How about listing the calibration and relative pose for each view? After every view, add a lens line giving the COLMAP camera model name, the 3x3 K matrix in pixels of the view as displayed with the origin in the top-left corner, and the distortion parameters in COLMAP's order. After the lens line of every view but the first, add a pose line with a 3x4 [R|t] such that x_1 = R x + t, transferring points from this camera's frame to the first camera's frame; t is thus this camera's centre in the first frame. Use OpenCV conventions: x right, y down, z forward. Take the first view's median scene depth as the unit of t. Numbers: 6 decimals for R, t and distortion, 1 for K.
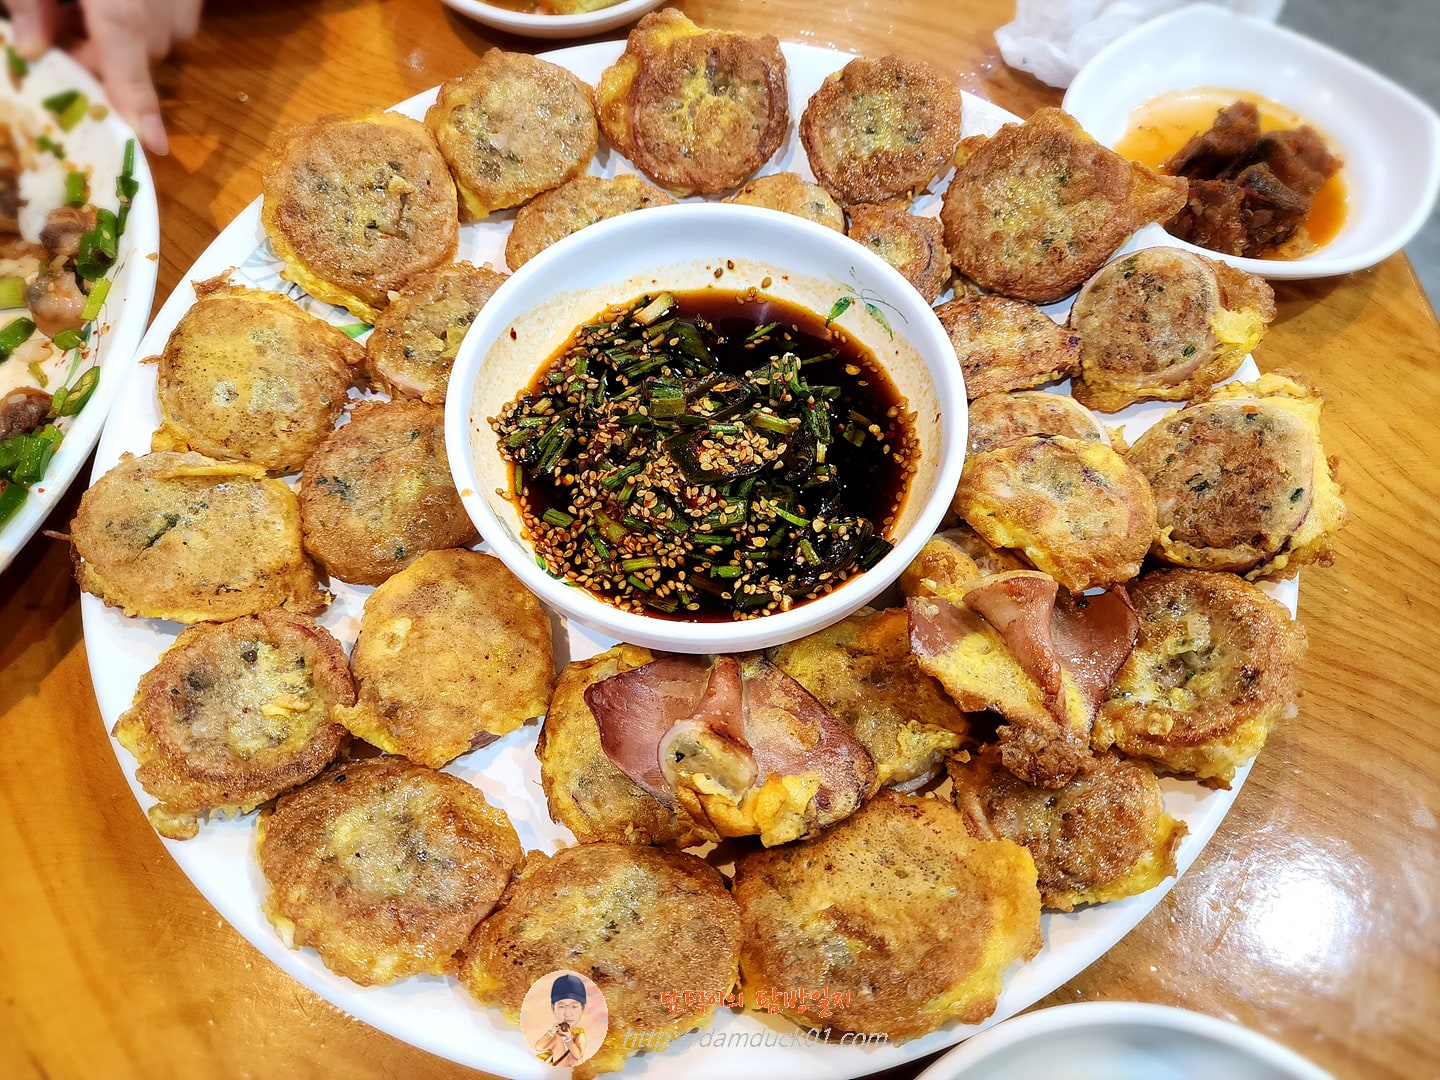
lens RADIAL K [[1056.5, 0, 720.0], [0, 1056.5, 540.0], [0, 0, 1]] dist [0.027095, 0.004188]
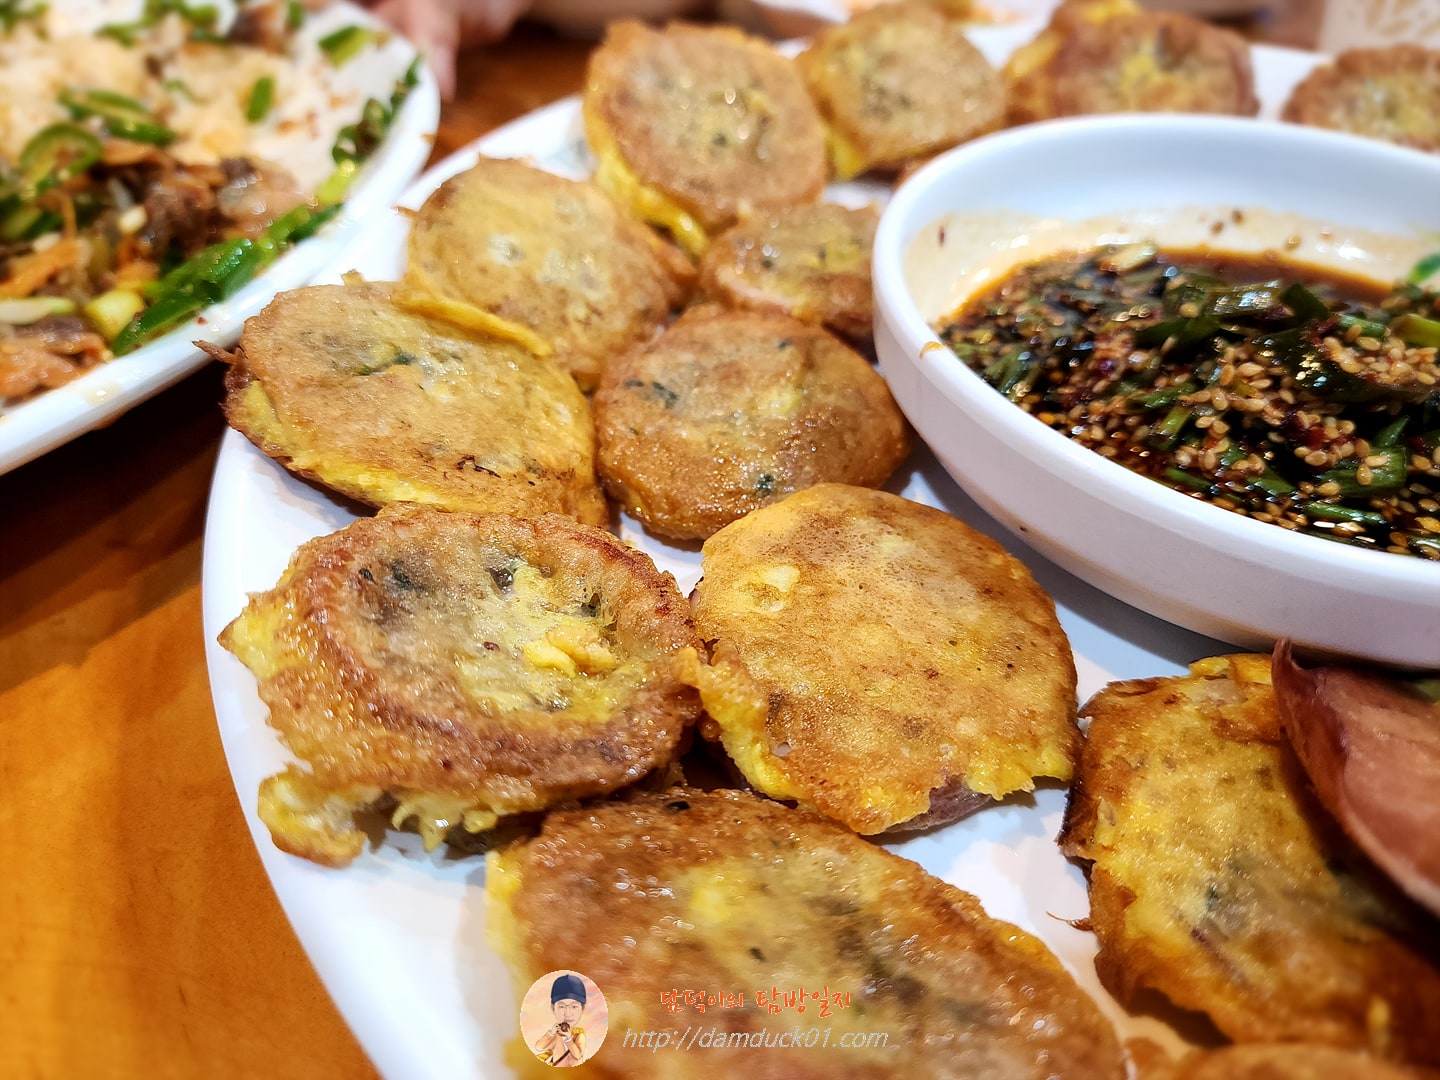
lens RADIAL K [[1069.2, 0, 712.0], [0, 1069.2, 535.2], [0, 0, 1]] dist [0.007016, -0.028926]
pose [[0.992501, 0.089038, -0.083754, -0.287383], [-0.114367, 0.918279, -0.379056, 0.260476], [0.043159, 0.385792, 0.921576, 0.502605]]
